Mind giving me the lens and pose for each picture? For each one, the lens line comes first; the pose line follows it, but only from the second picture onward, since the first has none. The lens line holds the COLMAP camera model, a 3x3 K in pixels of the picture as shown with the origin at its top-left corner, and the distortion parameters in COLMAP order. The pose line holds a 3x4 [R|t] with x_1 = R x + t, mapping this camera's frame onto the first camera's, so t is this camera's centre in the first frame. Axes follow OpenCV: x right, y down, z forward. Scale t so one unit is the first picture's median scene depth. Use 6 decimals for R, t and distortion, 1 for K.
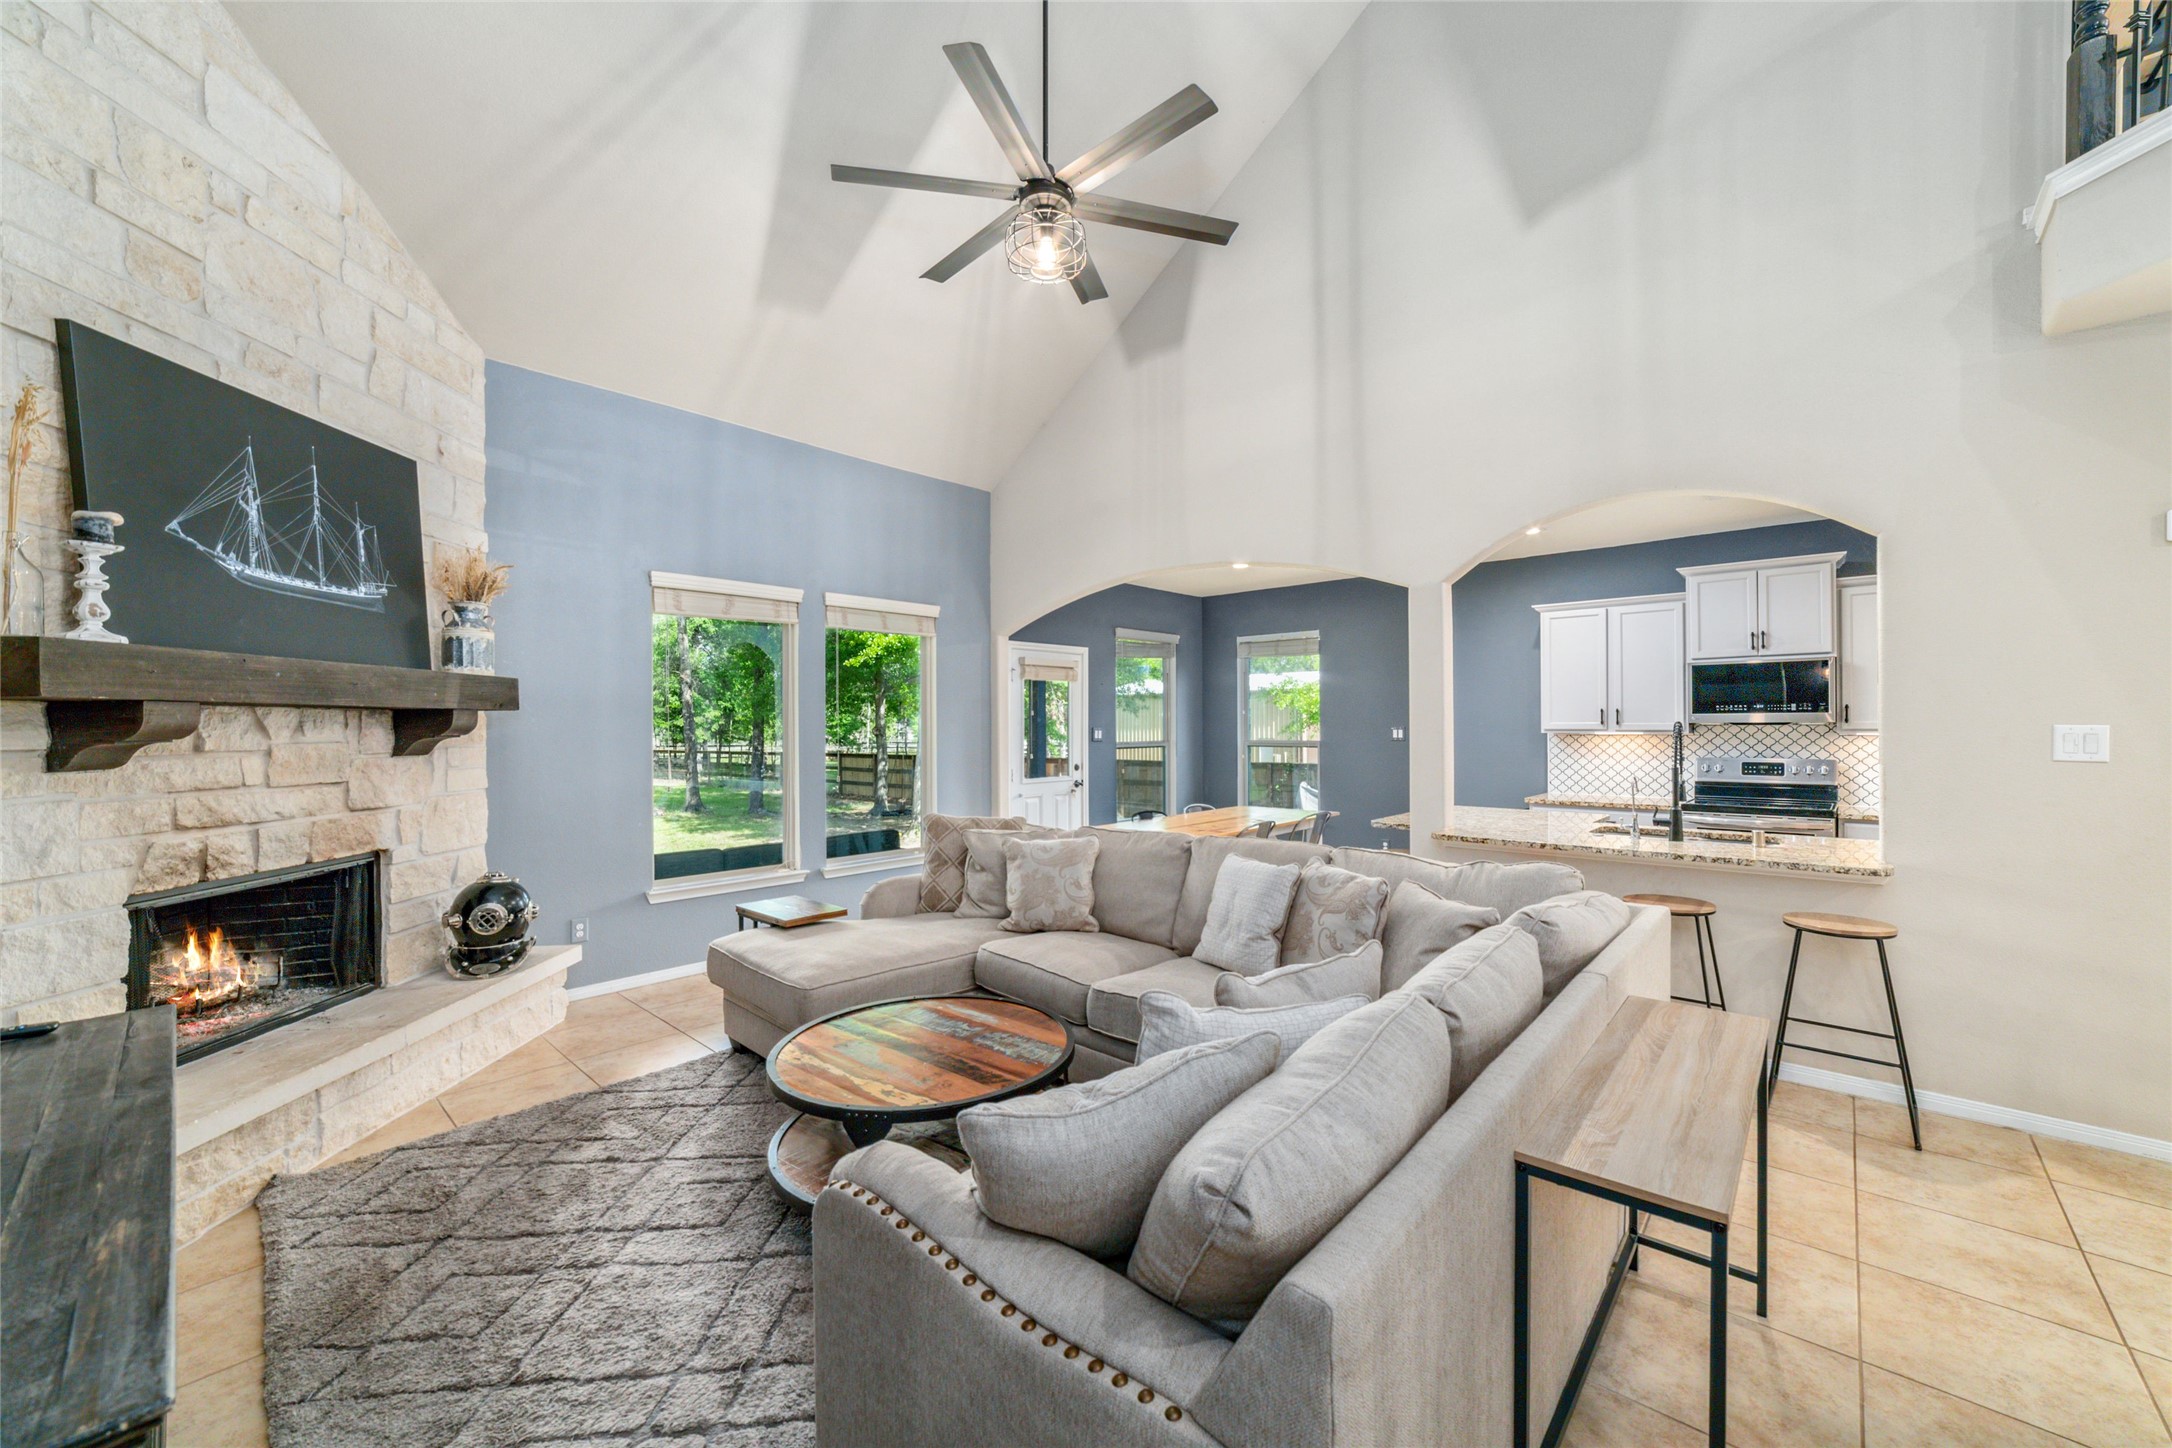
lens RADIAL K [[828.8, 0, 1085.8], [0, 828.8, 742.3], [0, 0, 1]] dist [0.001606, 0.000637]
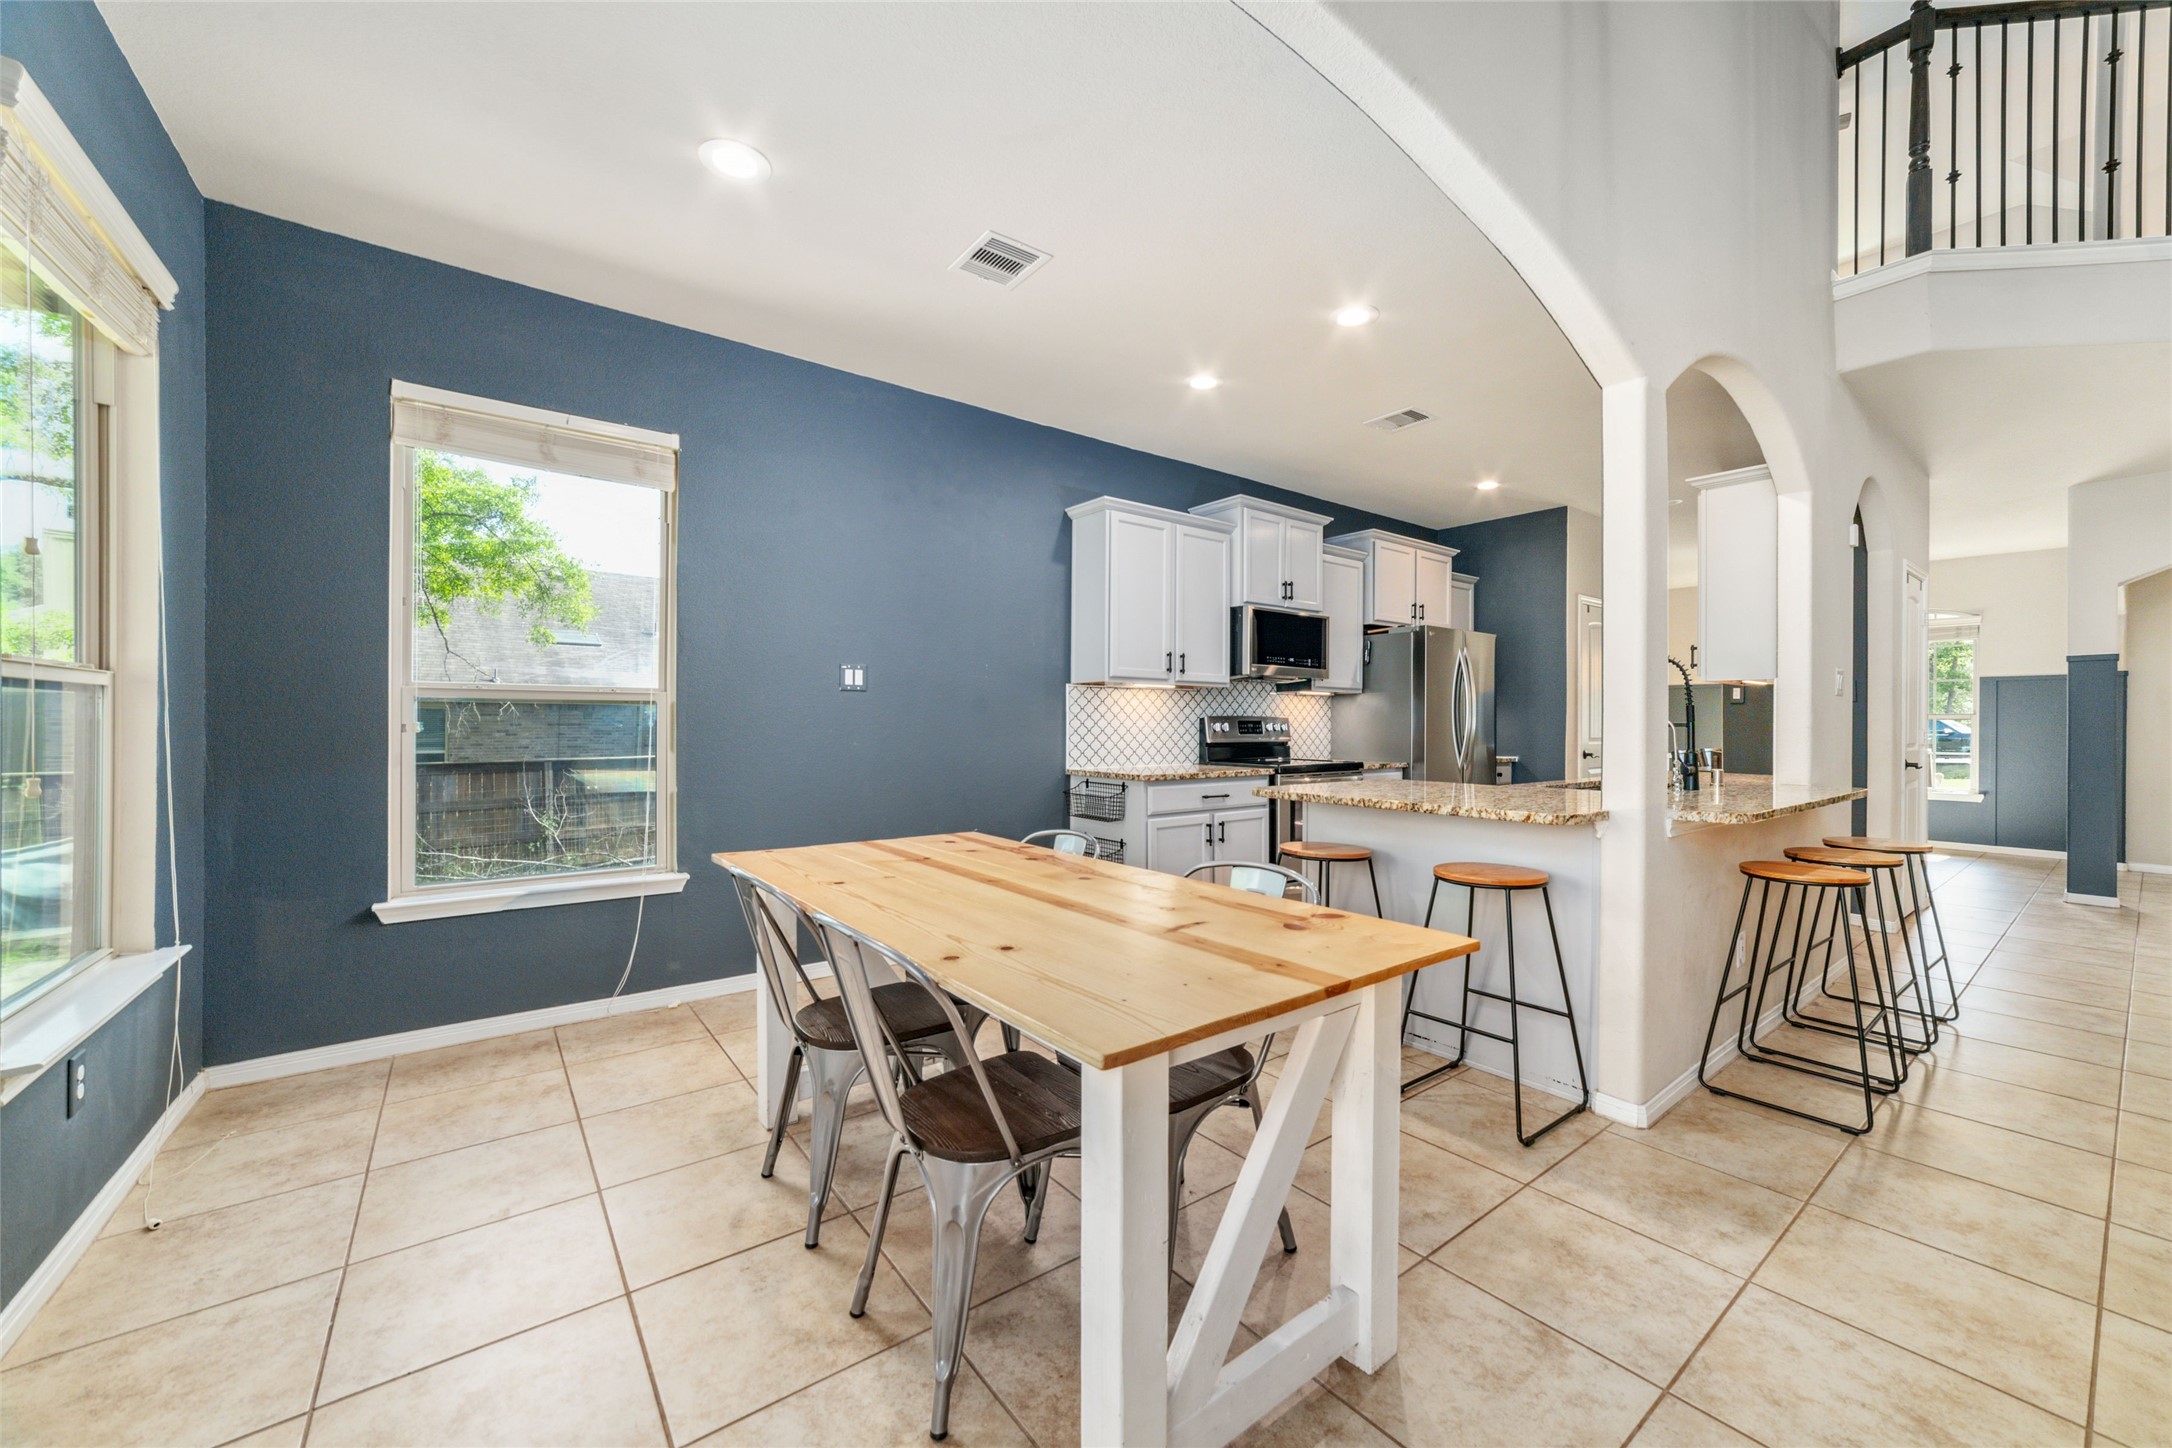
lens RADIAL K [[828.8, 0, 1083.6], [0, 828.8, 716.6], [0, 0, 1]] dist [0.001606, 0.000637]
pose [[0.194686, -0.001280, 0.980865, -0.139551], [-0.001058, 0.999998, 0.001515, 0.016513], [-0.980865, -0.001333, 0.194684, 0.907758]]
